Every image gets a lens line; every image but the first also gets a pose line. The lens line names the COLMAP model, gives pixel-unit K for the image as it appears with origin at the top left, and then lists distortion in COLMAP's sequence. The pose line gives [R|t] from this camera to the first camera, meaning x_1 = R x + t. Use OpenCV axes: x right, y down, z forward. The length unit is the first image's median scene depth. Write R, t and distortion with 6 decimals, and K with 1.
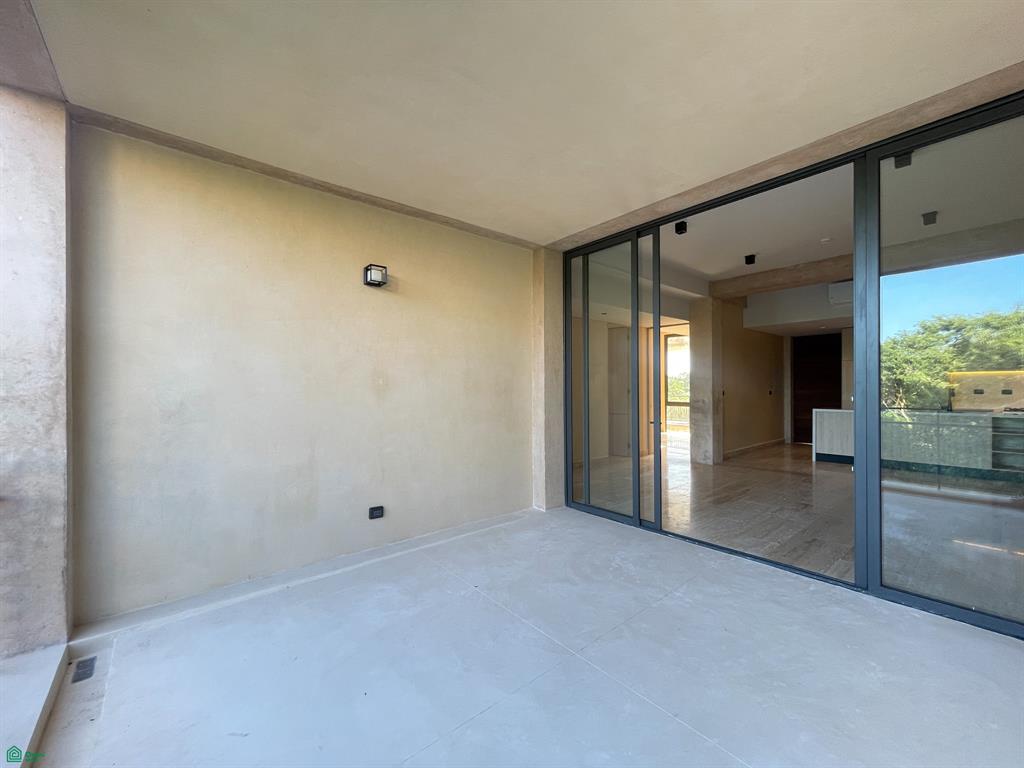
lens RADIAL K [[414.2, 0, 522.8], [0, 414.2, 379.2], [0, 0, 1]] dist [0.002747, 0.001074]
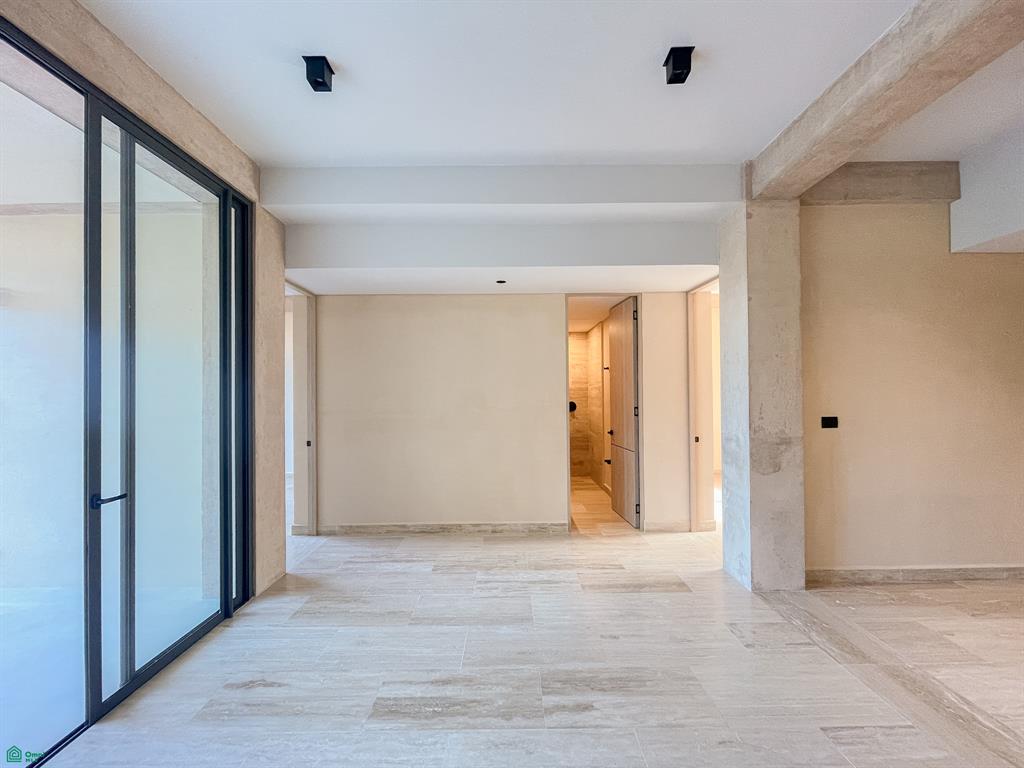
lens RADIAL K [[414.2, 0, 514.0], [0, 414.2, 388.2], [0, 0, 1]] dist [0.002747, 0.001074]
pose [[0.763555, -0.019168, -0.645459, 0.537959], [0.022868, 0.999735, -0.002636, -0.006991], [0.645338, -0.012748, 0.763791, 0.503142]]
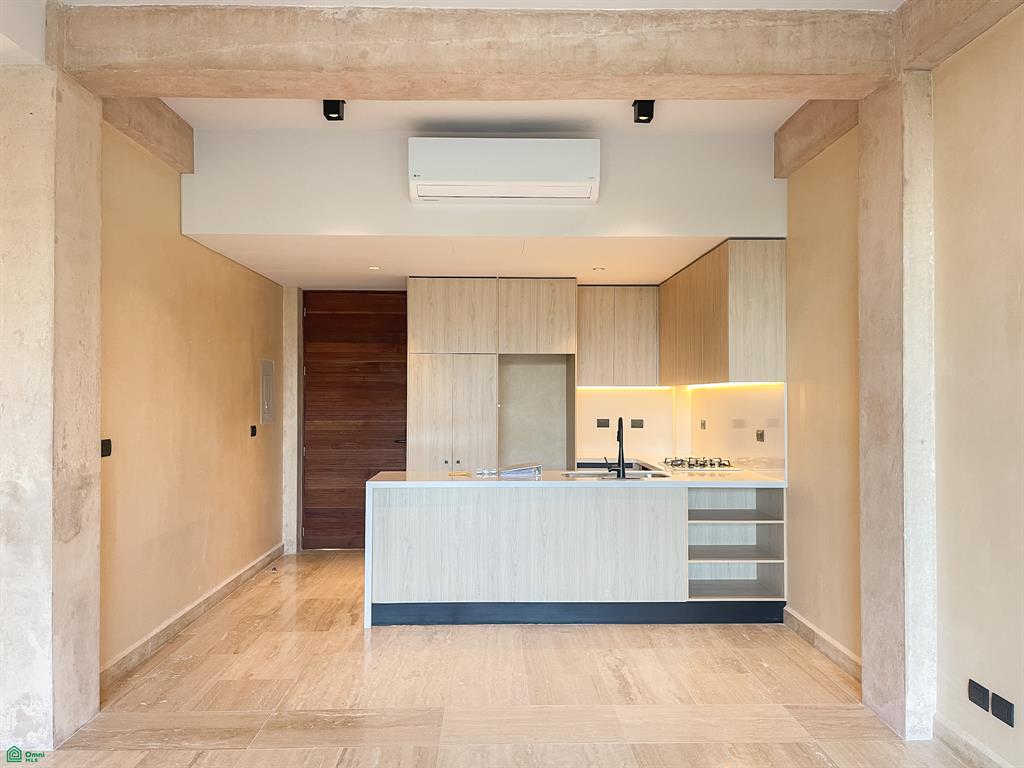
lens RADIAL K [[762.7, 0, 517.5], [0, 762.7, 387.3], [0, 0, 1]] dist [-0.002725, -0.008416]
pose [[0.629604, 0.006930, 0.776885, 0.274267], [-0.009465, 0.999954, -0.001250, -0.009496], [-0.776859, -0.006566, 0.629641, 0.491732]]
